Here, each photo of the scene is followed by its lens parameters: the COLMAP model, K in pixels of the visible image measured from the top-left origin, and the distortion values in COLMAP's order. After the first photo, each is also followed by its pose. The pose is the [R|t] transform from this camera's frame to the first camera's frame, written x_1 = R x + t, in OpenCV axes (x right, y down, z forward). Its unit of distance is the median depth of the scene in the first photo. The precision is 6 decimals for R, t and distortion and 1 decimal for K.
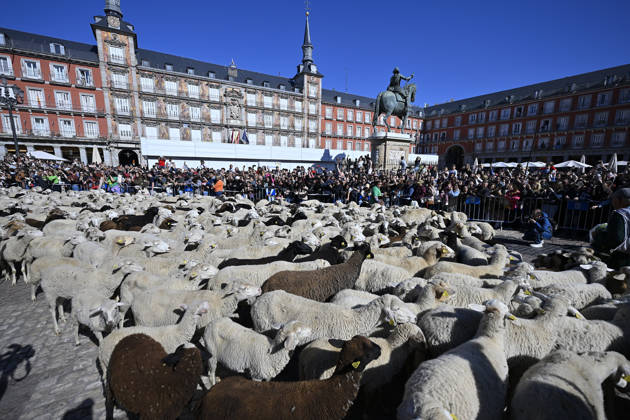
lens RADIAL K [[268.4, 0, 311.0], [0, 268.4, 217.5], [0, 0, 1]] dist [0.001289, 0.000141]
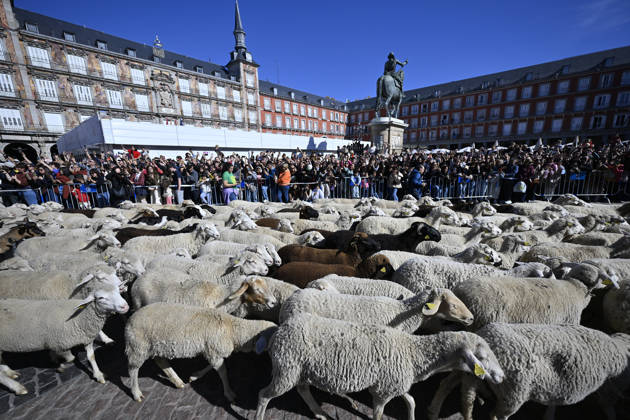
lens RADIAL K [[250.6, 0, 314.0], [0, 250.6, 216.6], [0, 0, 1]] dist [0.001639, 0.000194]
pose [[0.950815, -0.100188, 0.293108, -0.100219], [0.089067, 0.994715, 0.051080, -0.007710], [-0.296677, -0.022462, 0.954714, 0.061728]]
